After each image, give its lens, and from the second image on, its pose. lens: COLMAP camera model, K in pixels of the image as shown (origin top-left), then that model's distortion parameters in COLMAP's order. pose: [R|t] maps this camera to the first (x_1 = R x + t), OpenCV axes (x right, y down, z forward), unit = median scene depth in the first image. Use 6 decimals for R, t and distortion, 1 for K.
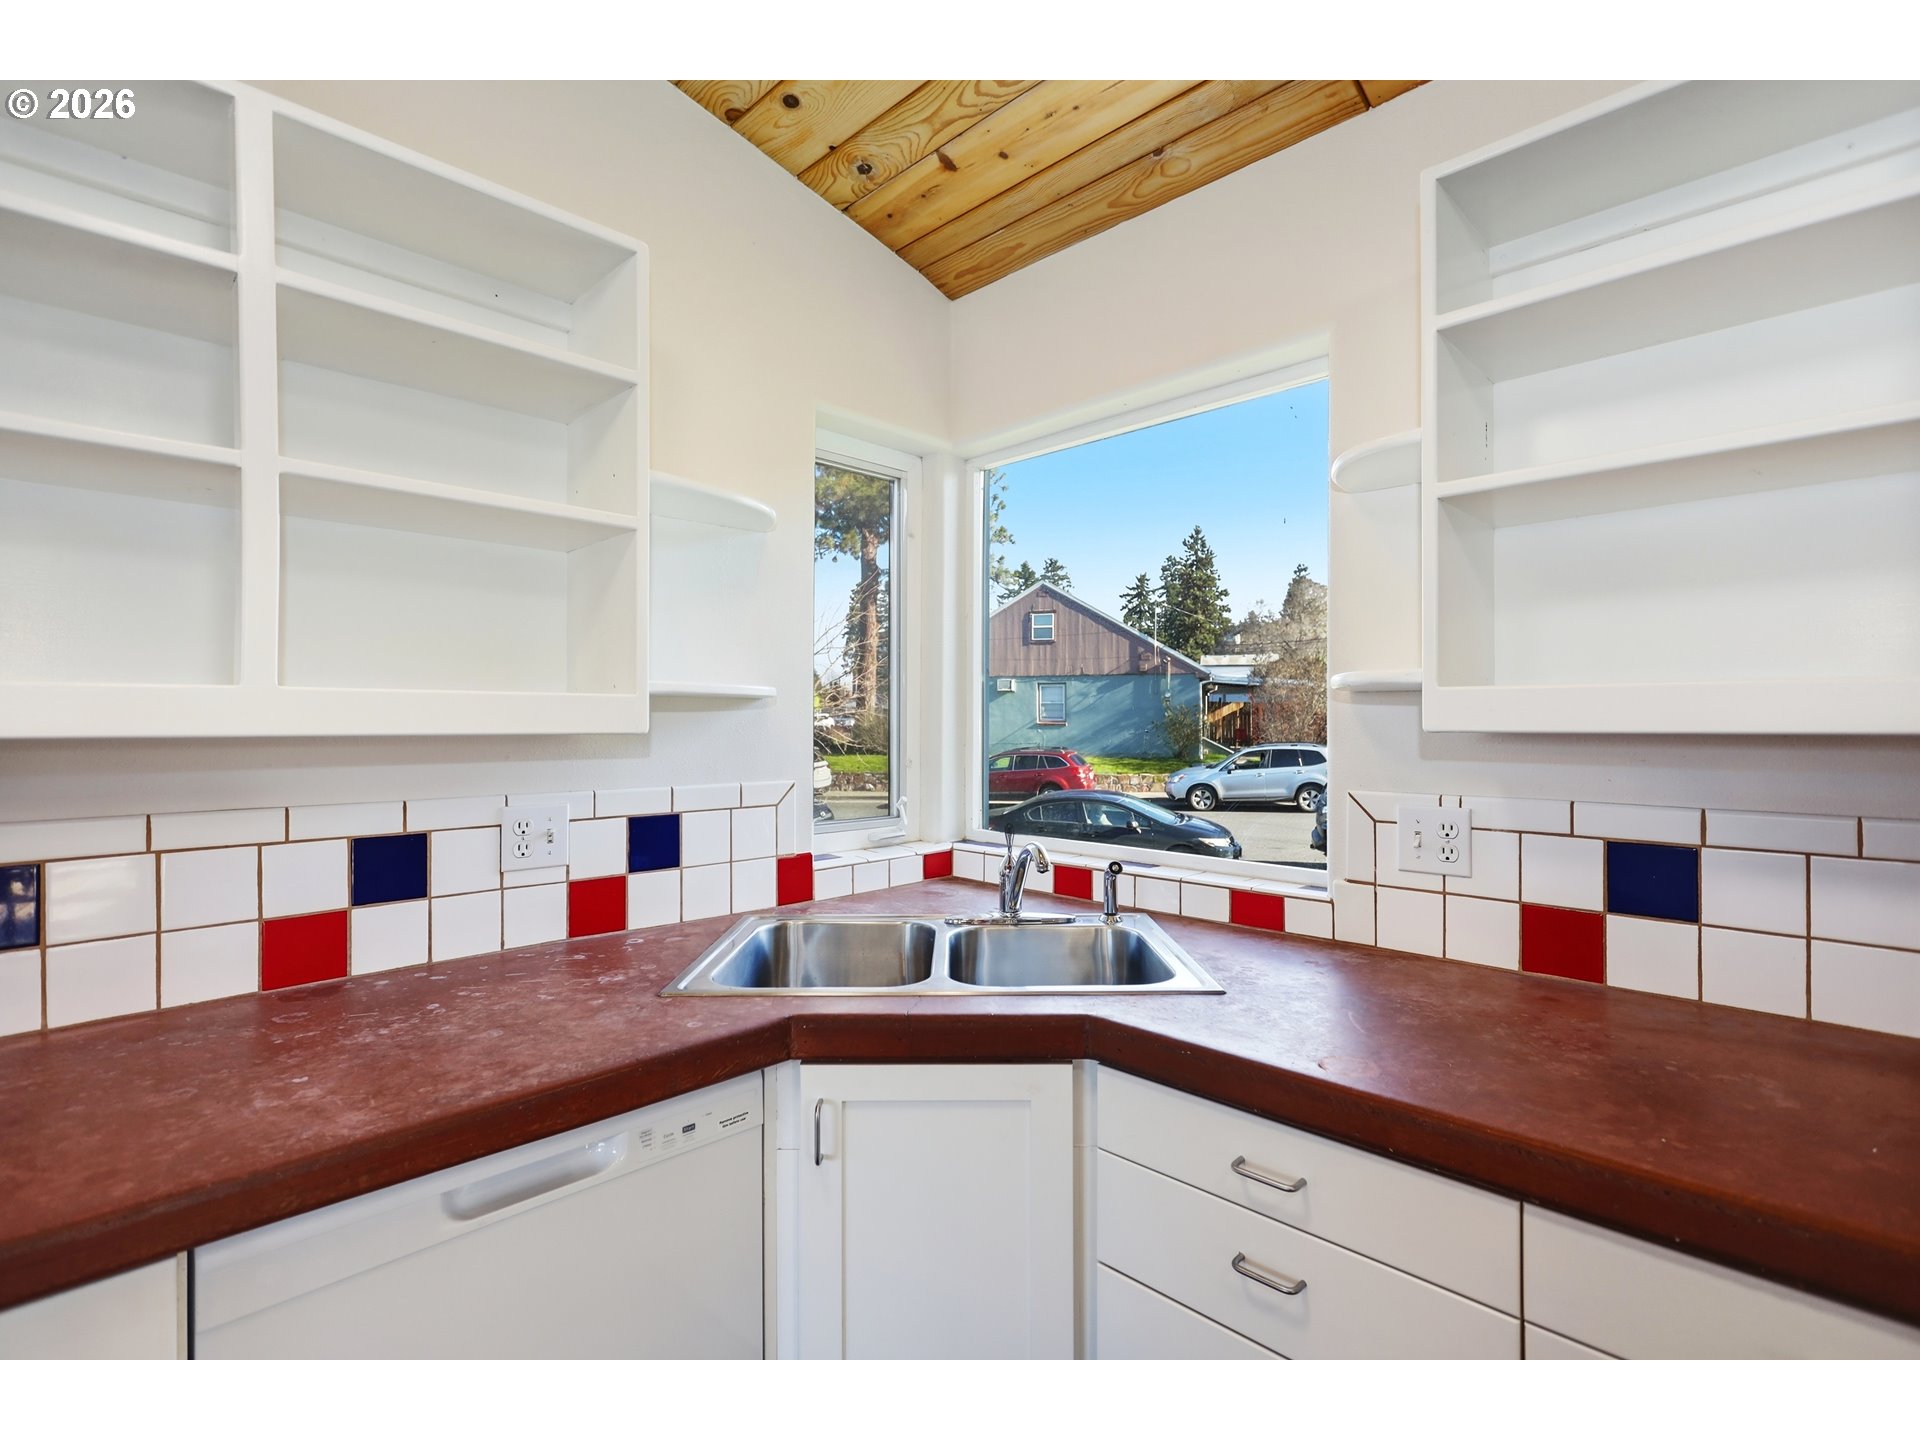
lens RADIAL K [[911.7, 0, 966.2], [0, 911.7, 719.3], [0, 0, 1]] dist [-0.002231, -0.000022]
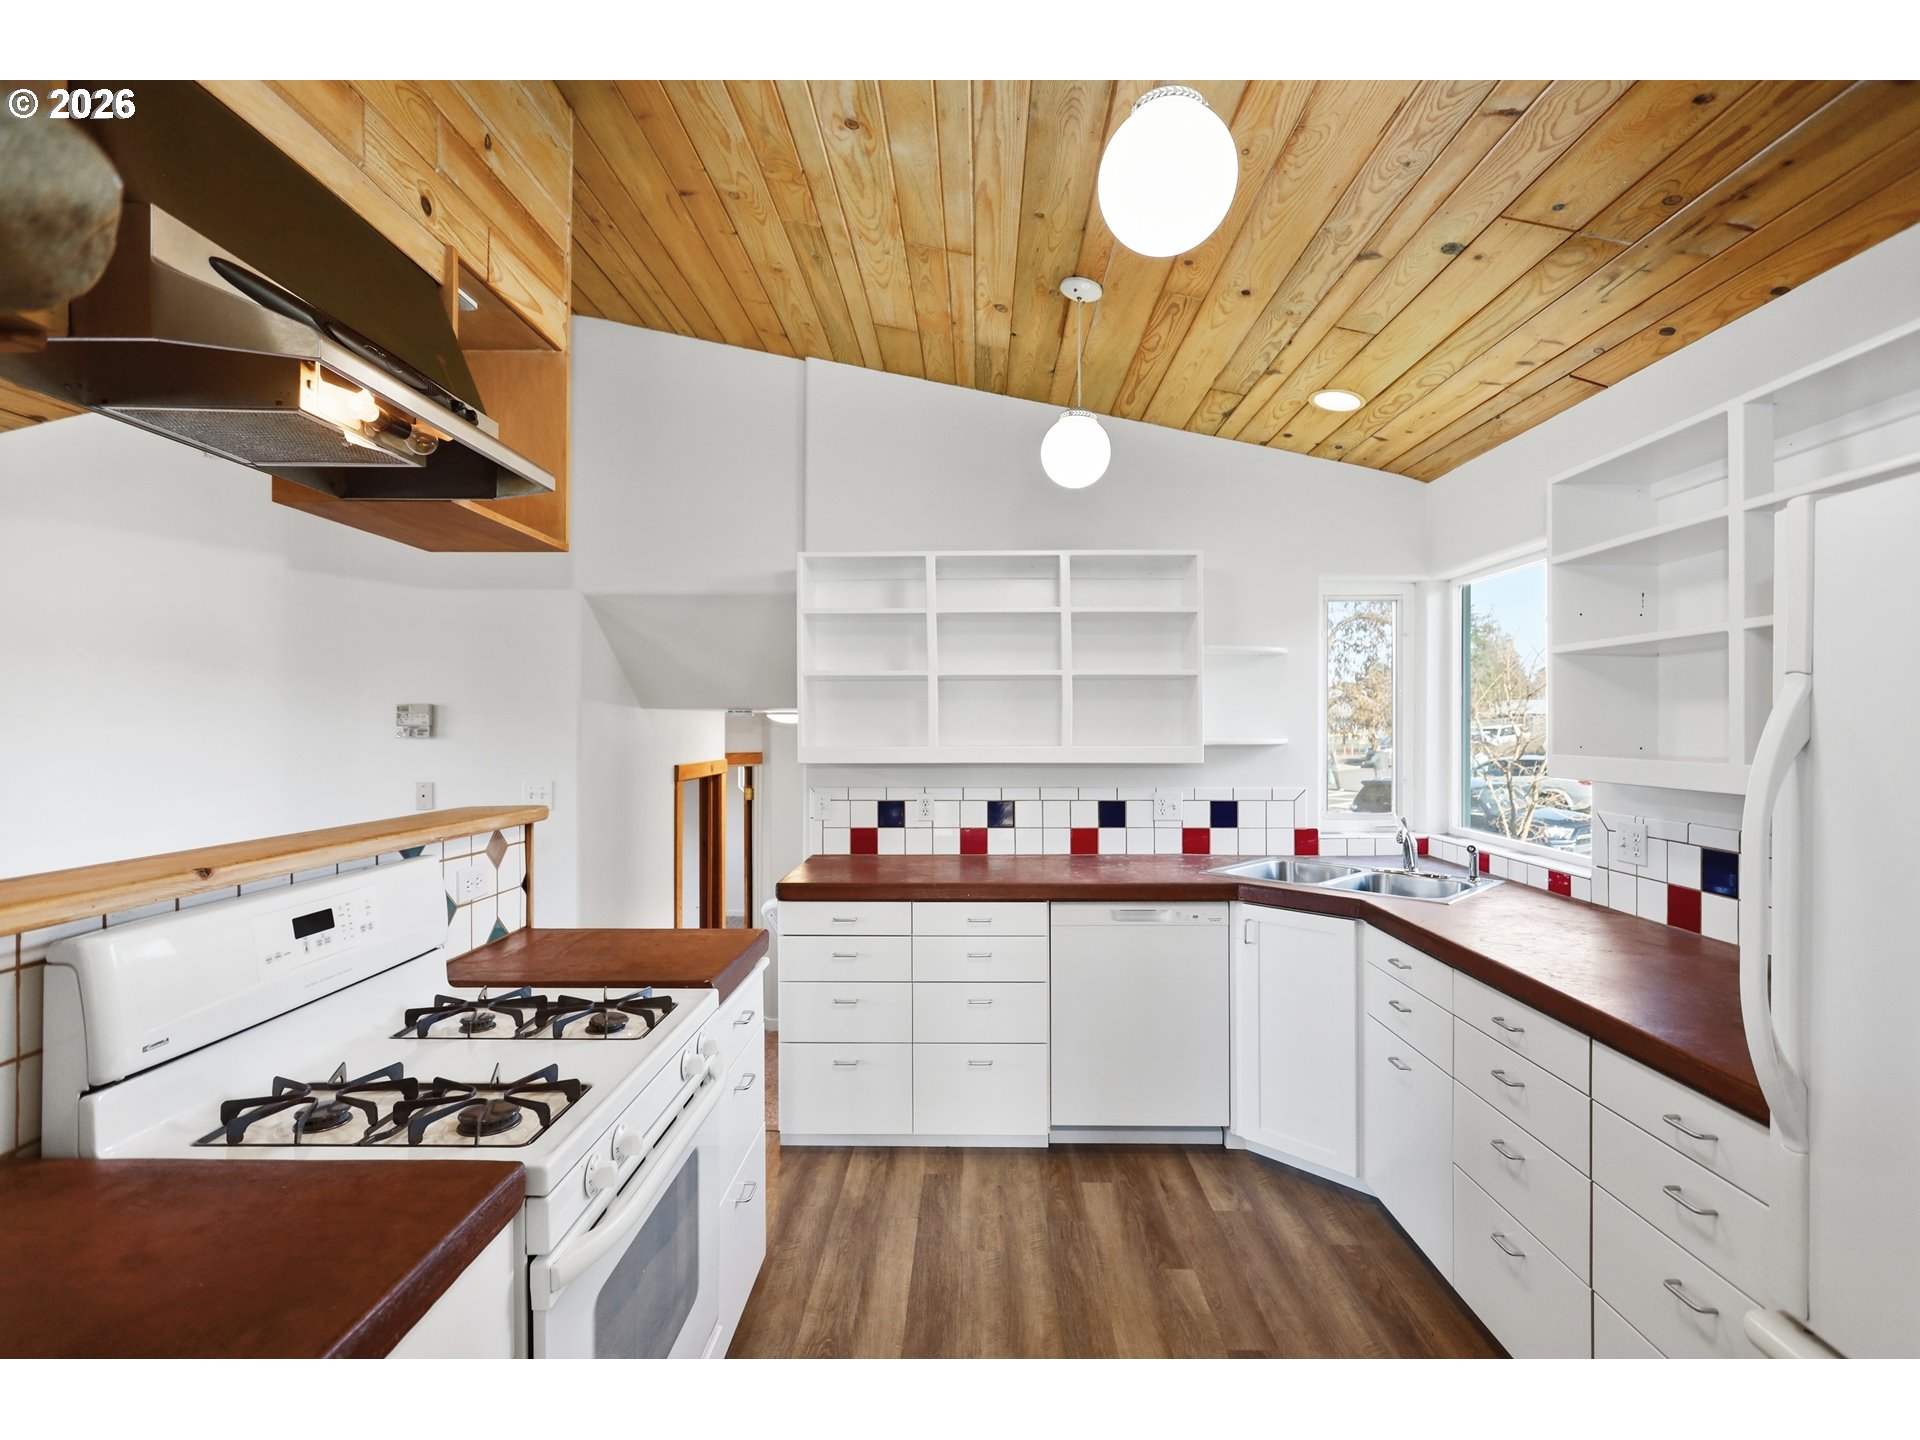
lens RADIAL K [[911.7, 0, 966.2], [0, 911.7, 719.3], [0, 0, 1]] dist [-0.002231, -0.000022]
pose [[0.691732, -0.002878, -0.722149, 0.761826], [0.003209, 0.999994, -0.000912, -0.081202], [0.722147, -0.001687, 0.691737, -0.866919]]
